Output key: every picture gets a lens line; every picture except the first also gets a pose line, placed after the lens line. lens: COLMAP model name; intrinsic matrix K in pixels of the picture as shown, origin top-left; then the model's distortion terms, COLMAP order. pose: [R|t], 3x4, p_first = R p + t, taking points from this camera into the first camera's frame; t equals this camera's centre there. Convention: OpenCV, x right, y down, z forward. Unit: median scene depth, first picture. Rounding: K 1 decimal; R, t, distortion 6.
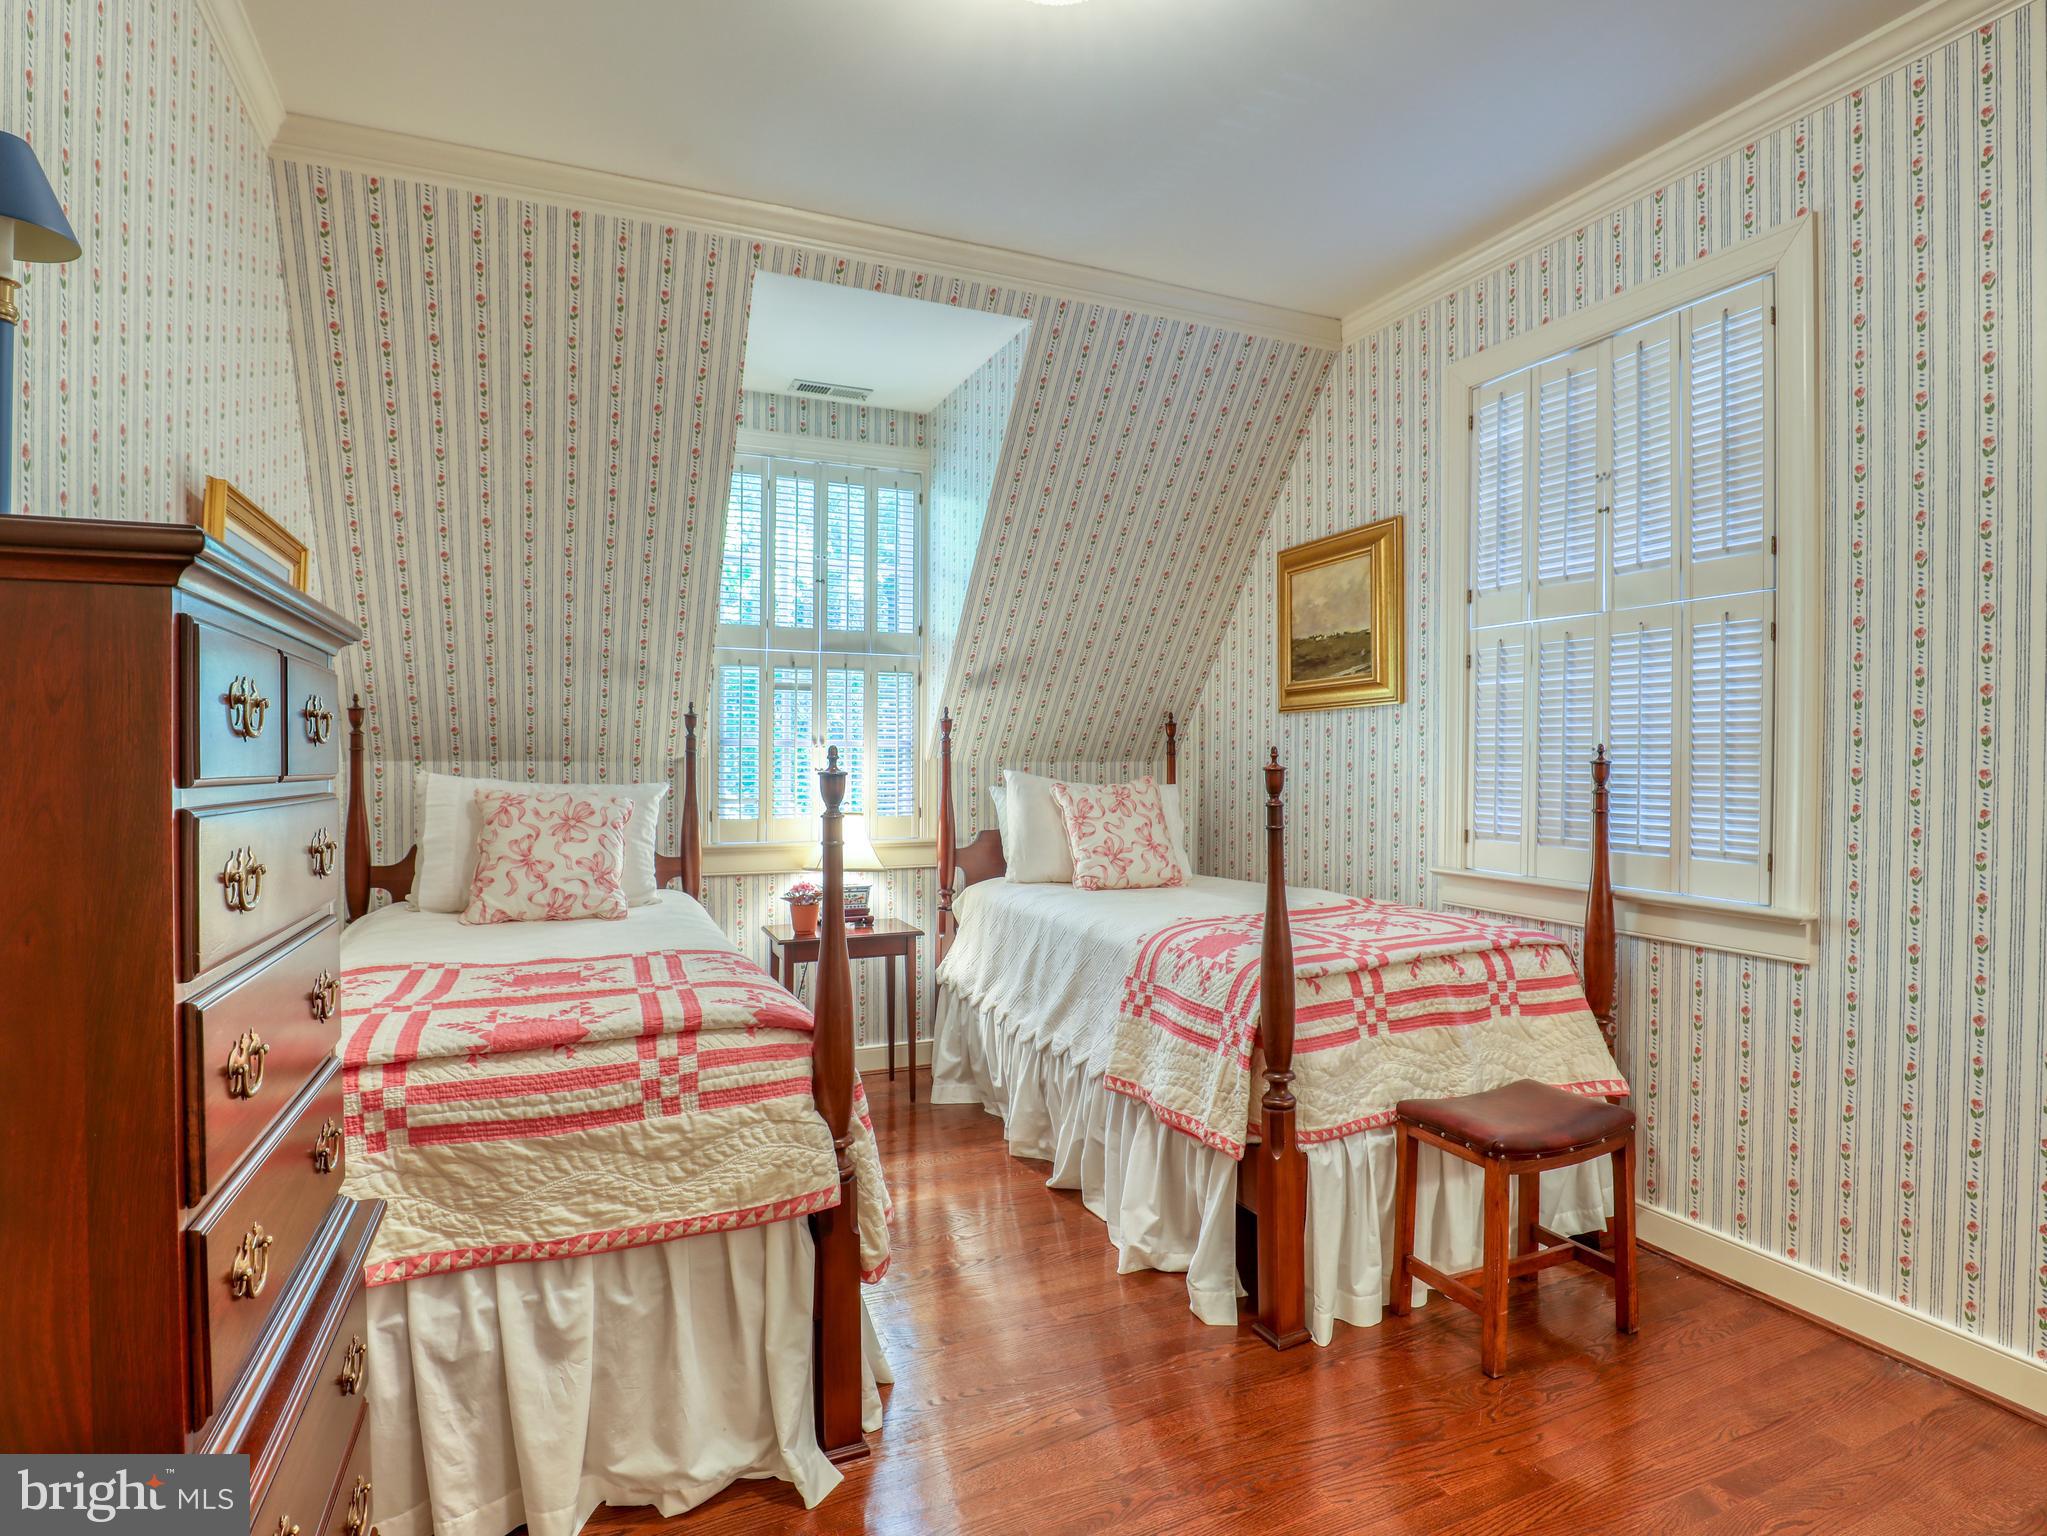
lens RADIAL K [[1077.0, 0, 1038.8], [0, 1077.0, 775.7], [0, 0, 1]] dist [-0.031855, 0.001943]
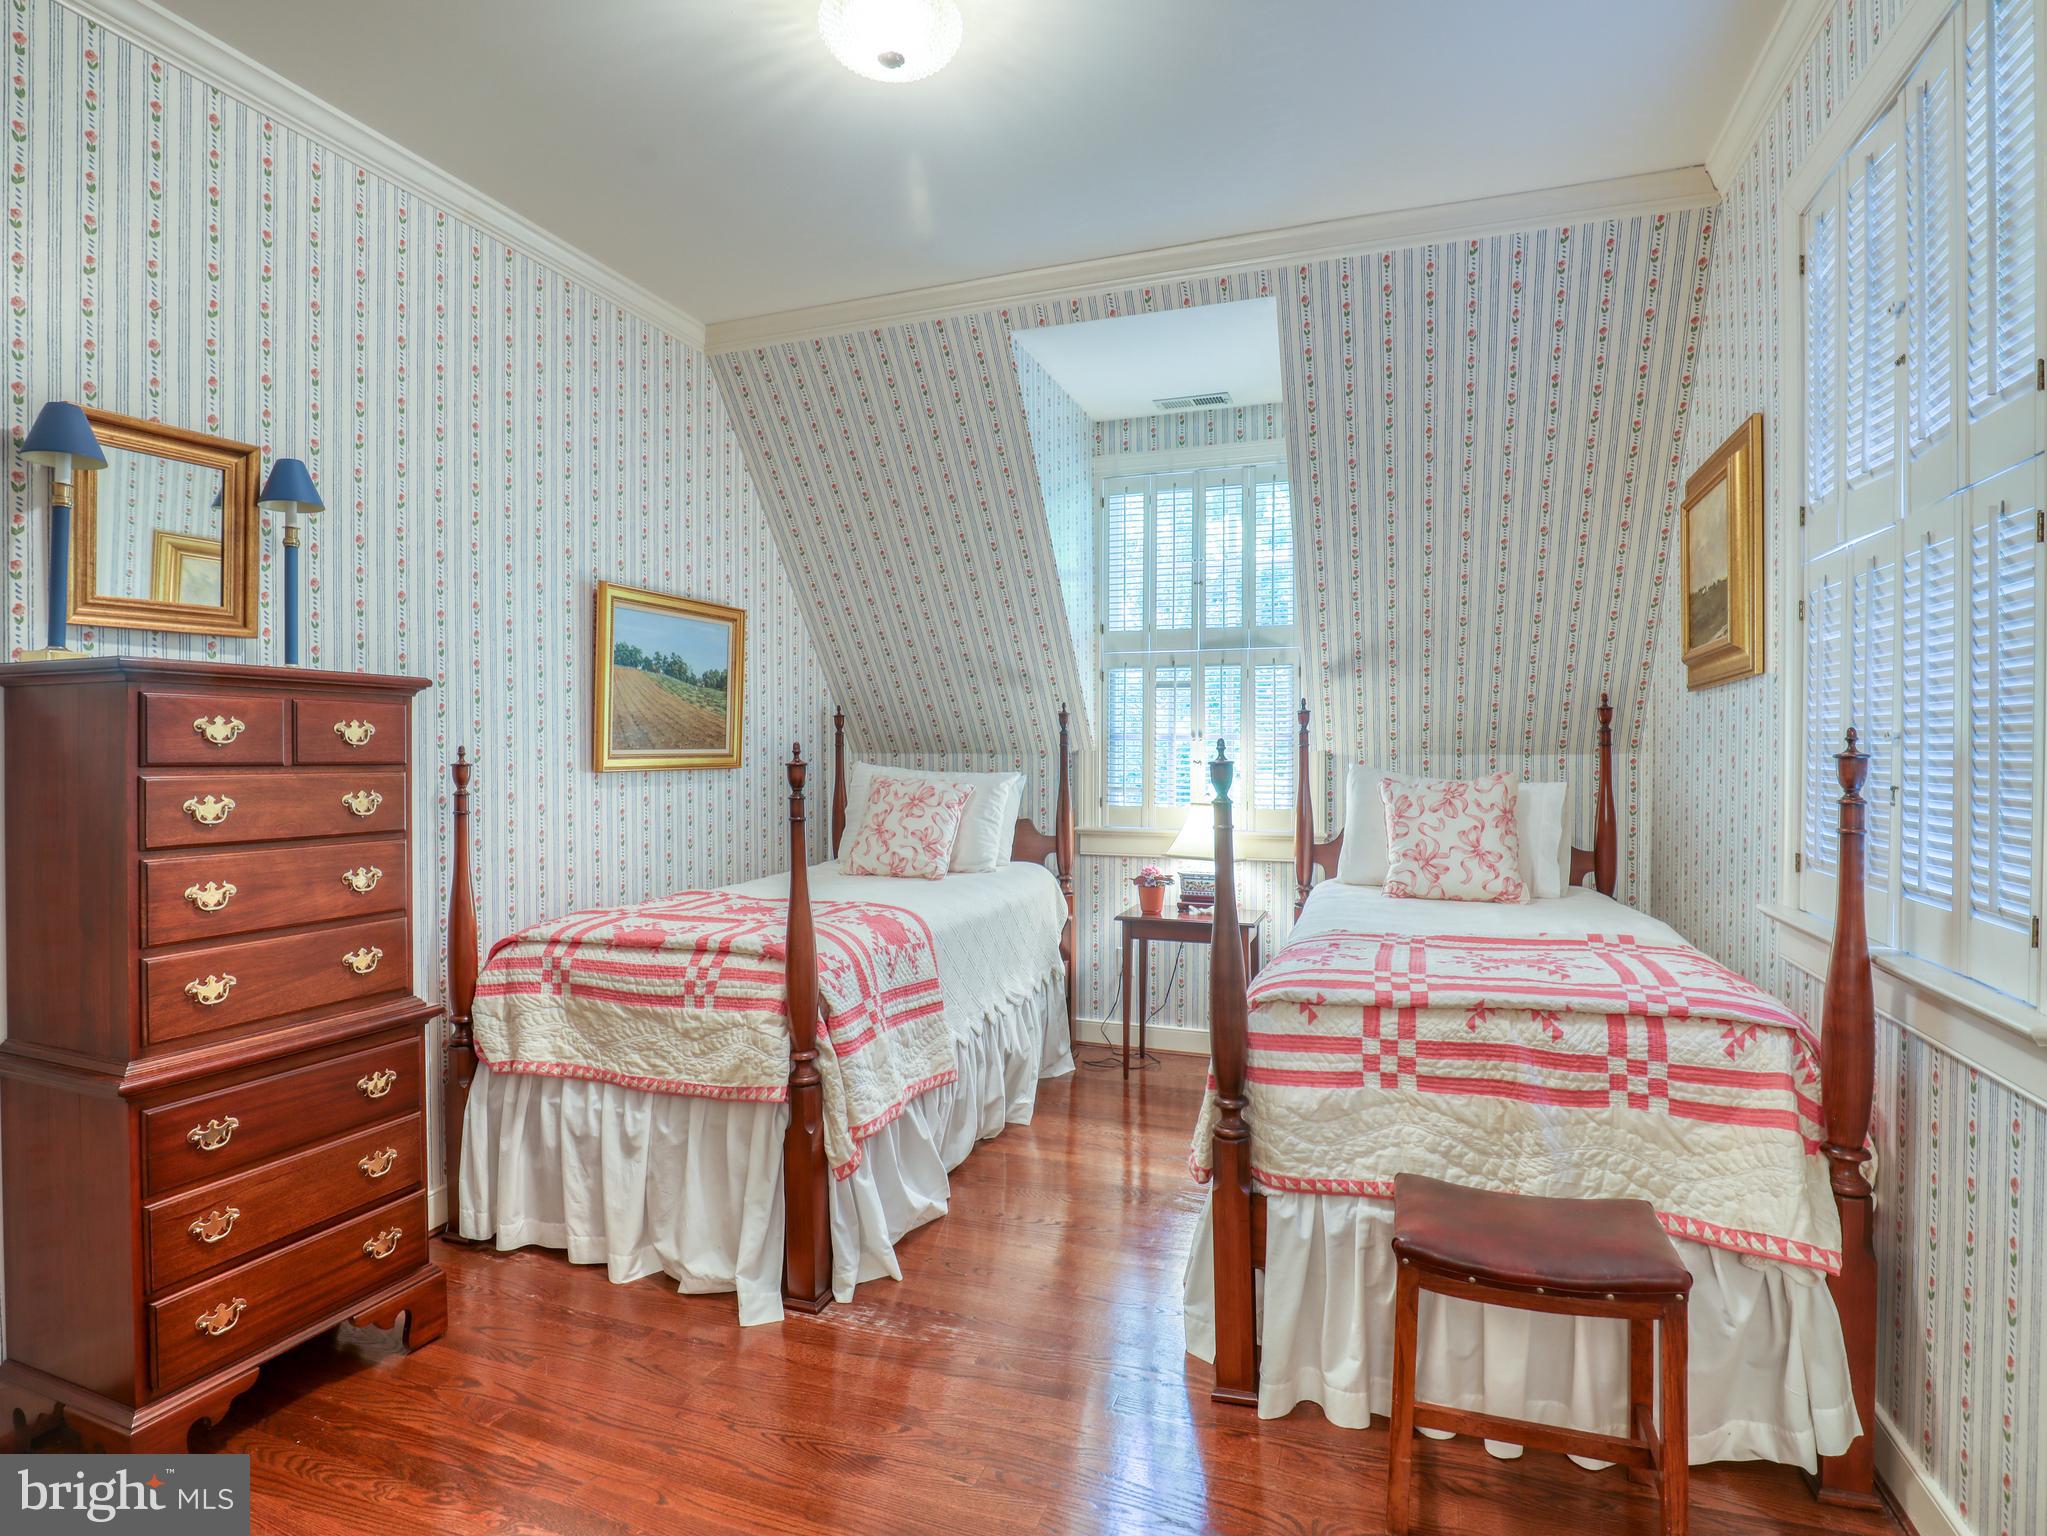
lens RADIAL K [[1077.0, 0, 1031.1], [0, 1077.0, 762.8], [0, 0, 1]] dist [-0.031855, 0.001943]
pose [[0.718592, 0.005960, -0.695406, 0.669923], [-0.008825, 0.999961, -0.000549, -0.004186], [0.695375, 0.006531, 0.718617, 0.210800]]
